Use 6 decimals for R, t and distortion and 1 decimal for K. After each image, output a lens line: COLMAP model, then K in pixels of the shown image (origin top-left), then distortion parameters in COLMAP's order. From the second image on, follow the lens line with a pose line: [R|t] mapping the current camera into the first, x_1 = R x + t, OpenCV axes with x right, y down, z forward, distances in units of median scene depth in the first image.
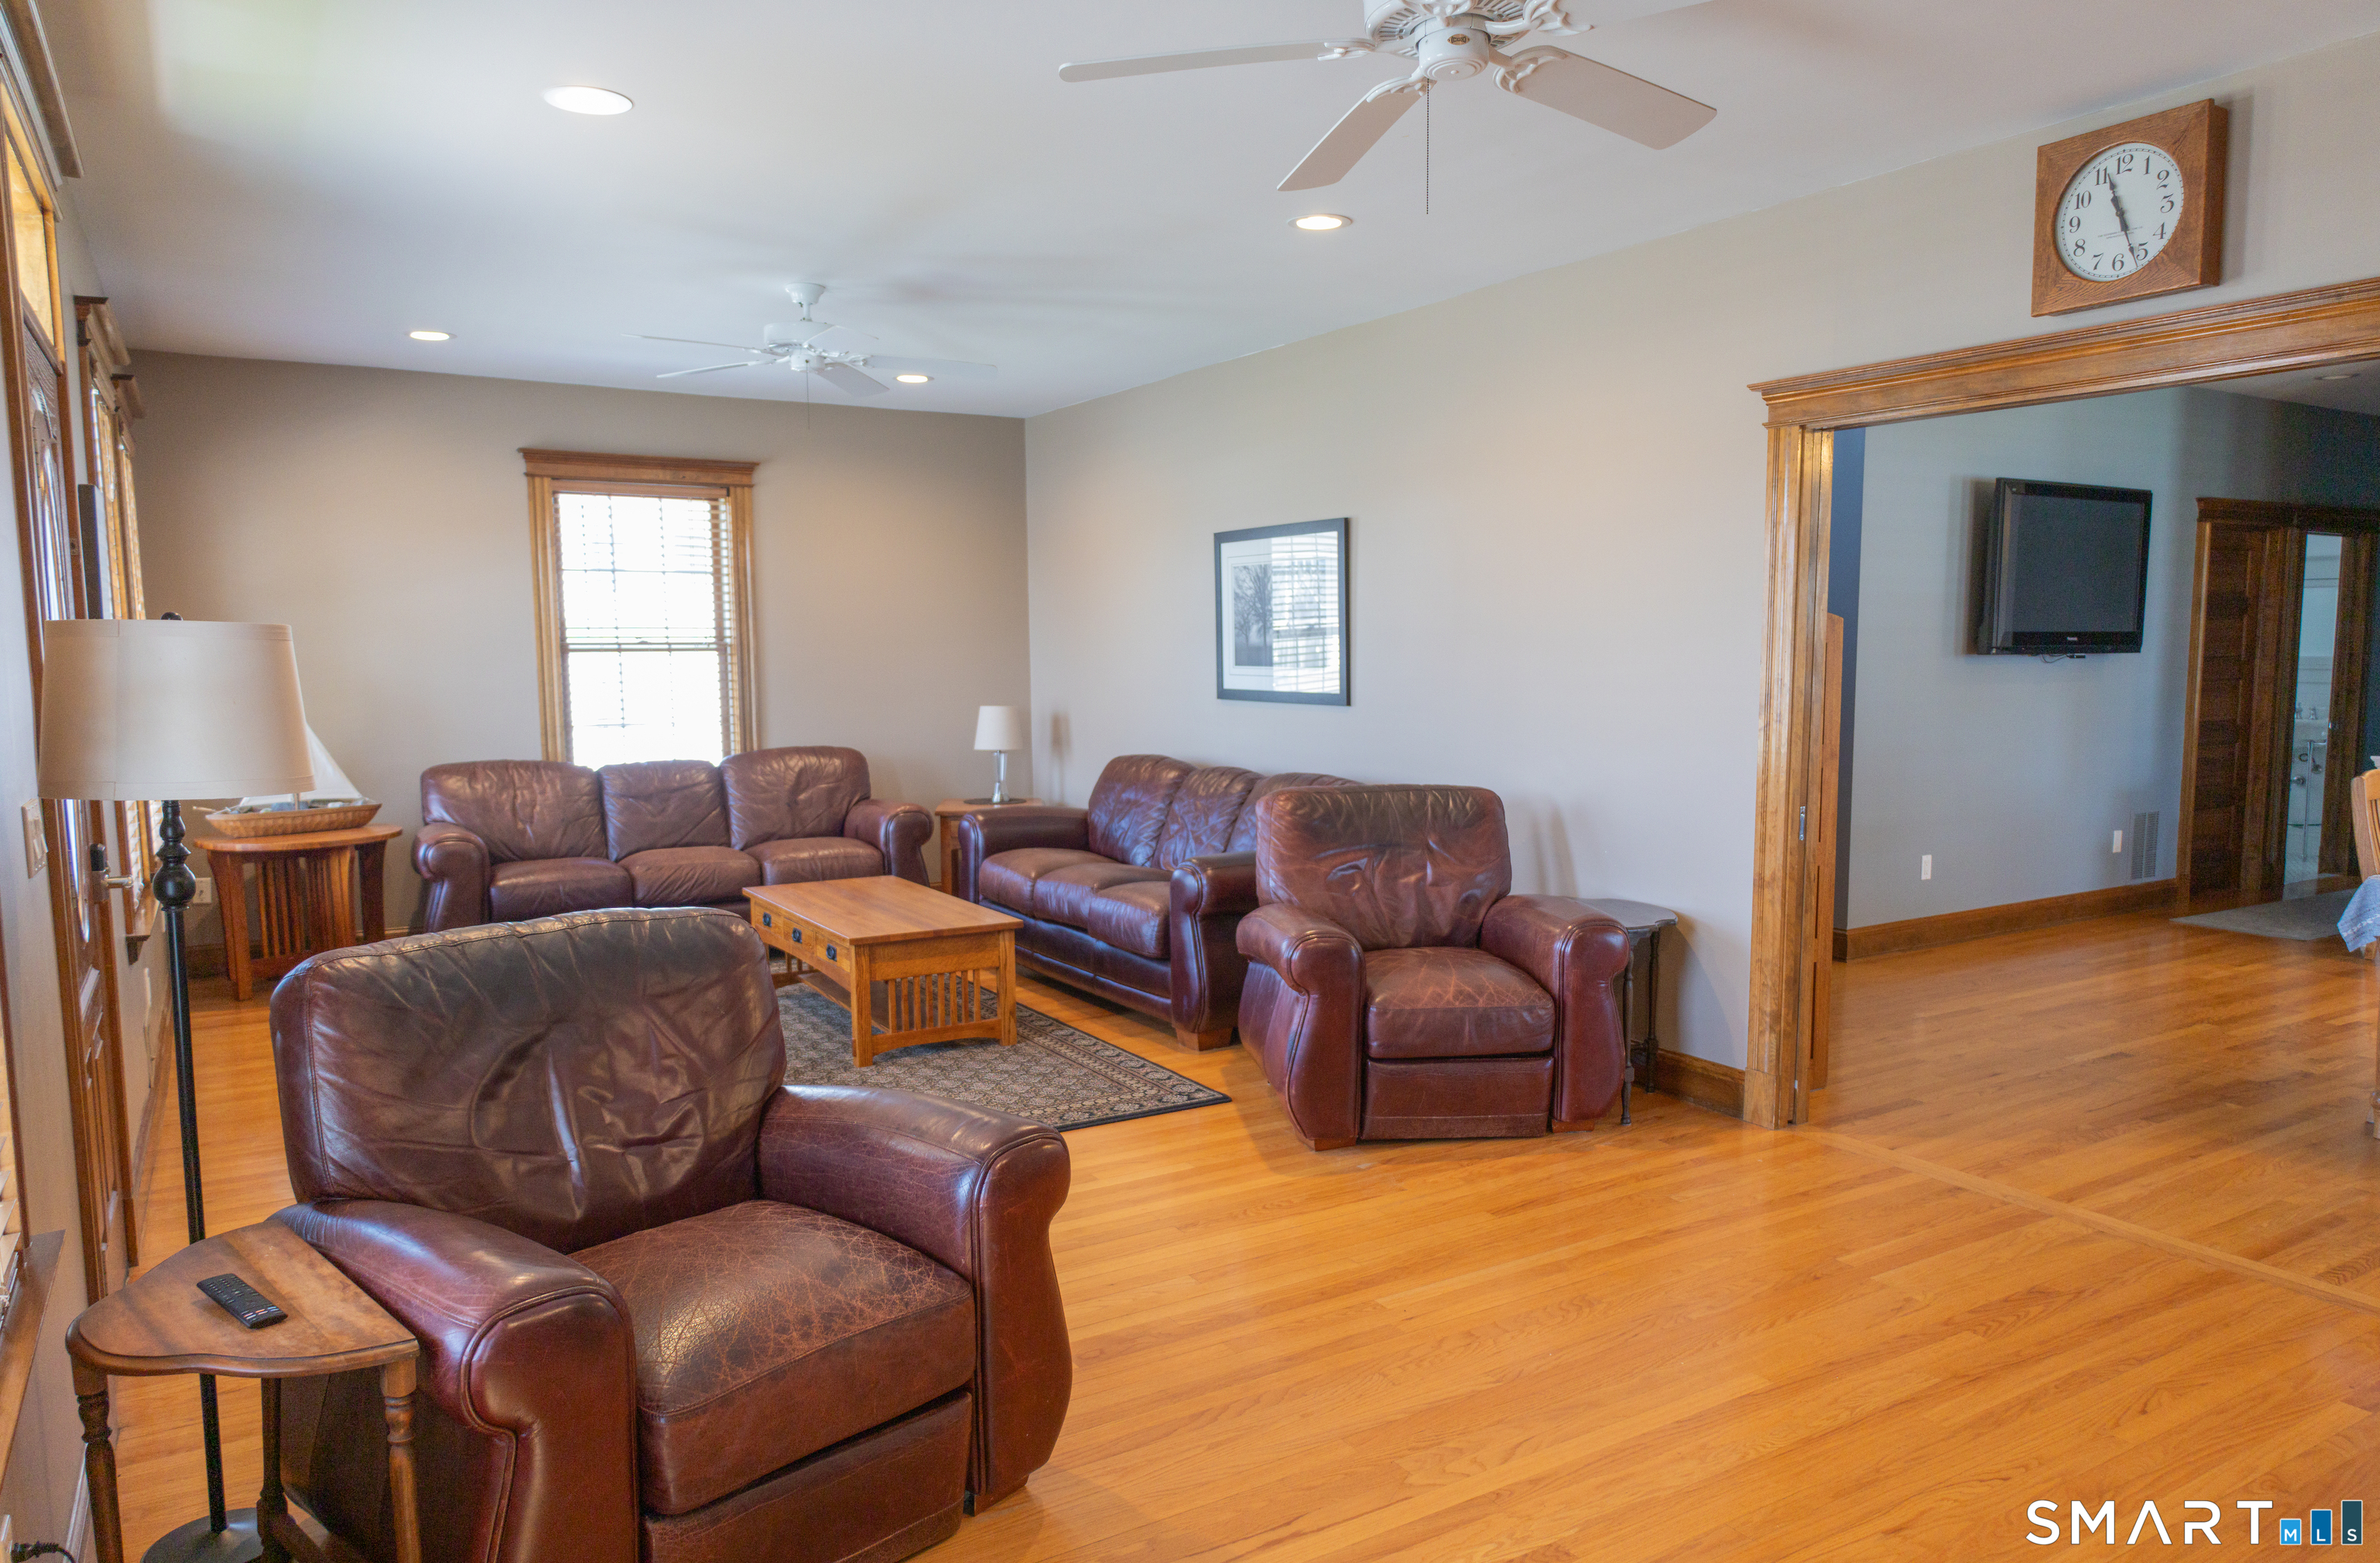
lens RADIAL K [[1603.2, 0, 1190.2], [0, 1603.2, 813.1], [0, 0, 1]] dist [-0.000051, 0.000380]
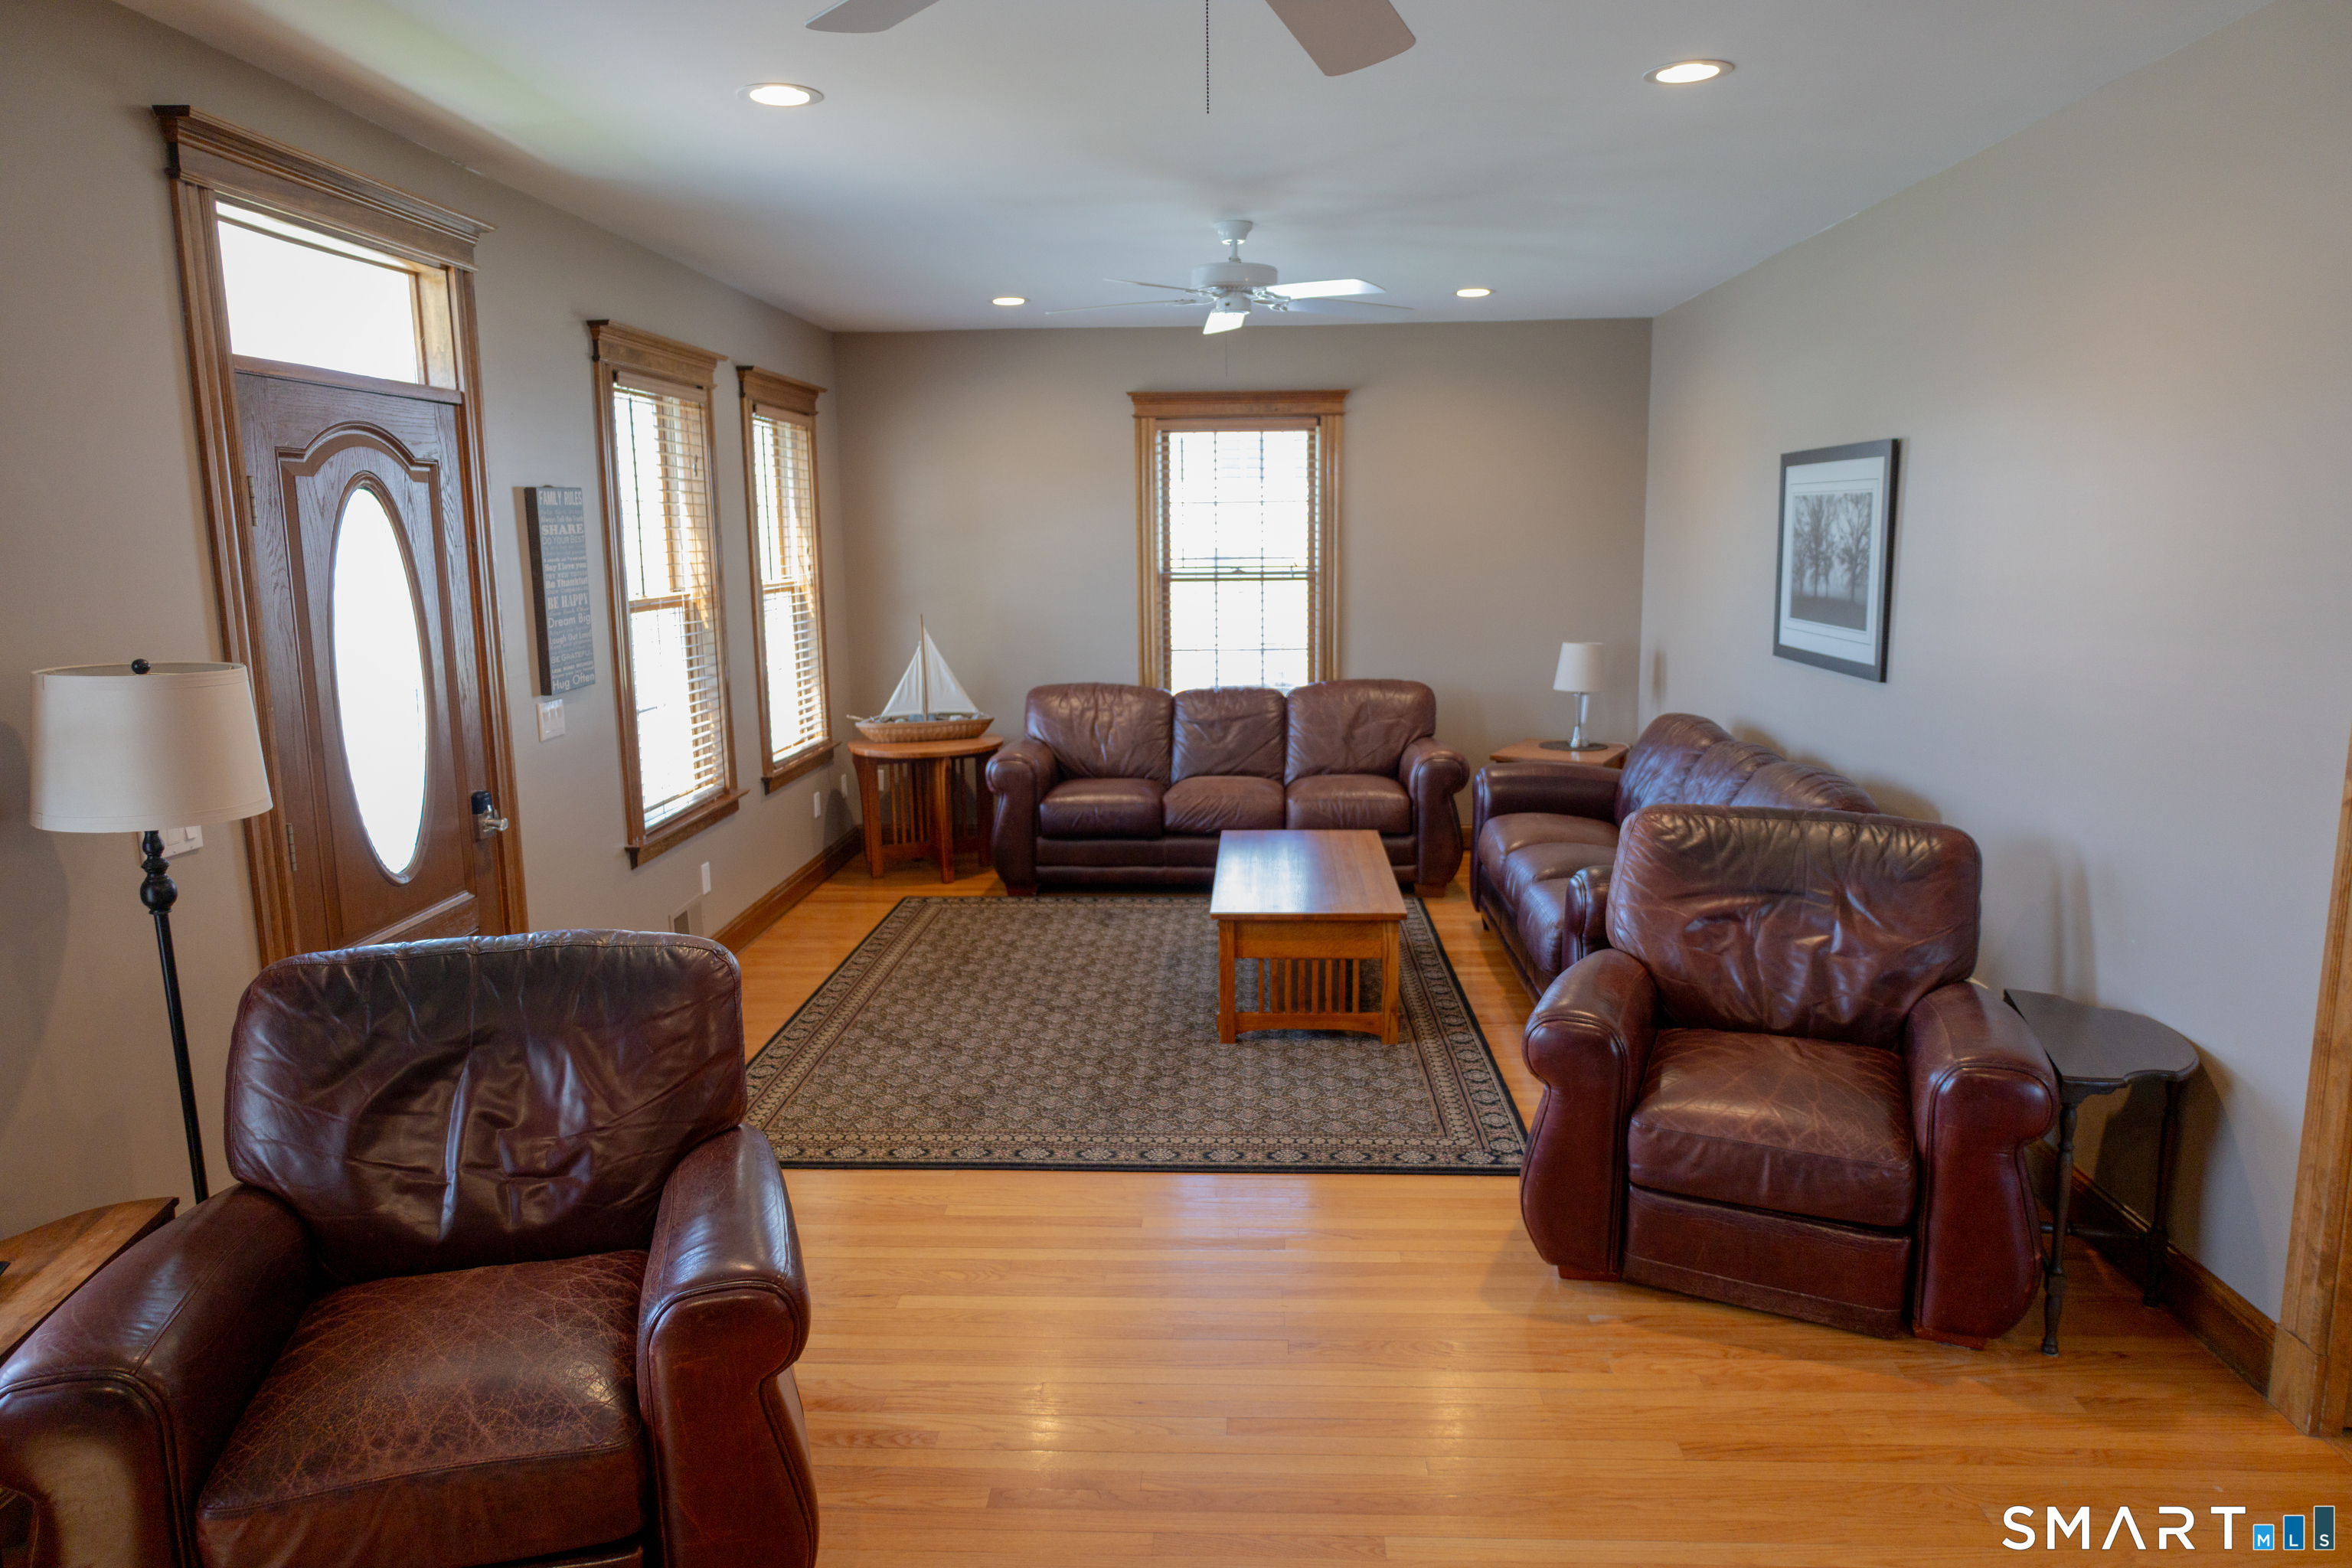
lens RADIAL K [[1509.8, 0, 1138.3], [0, 1509.8, 784.8], [0, 0, 1]] dist [-0.000670, 0.000821]
pose [[0.824906, 0.087438, -0.558467, 0.248109], [-0.049329, 0.995330, 0.082973, -0.070298], [0.563114, -0.040896, 0.825367, 0.221140]]
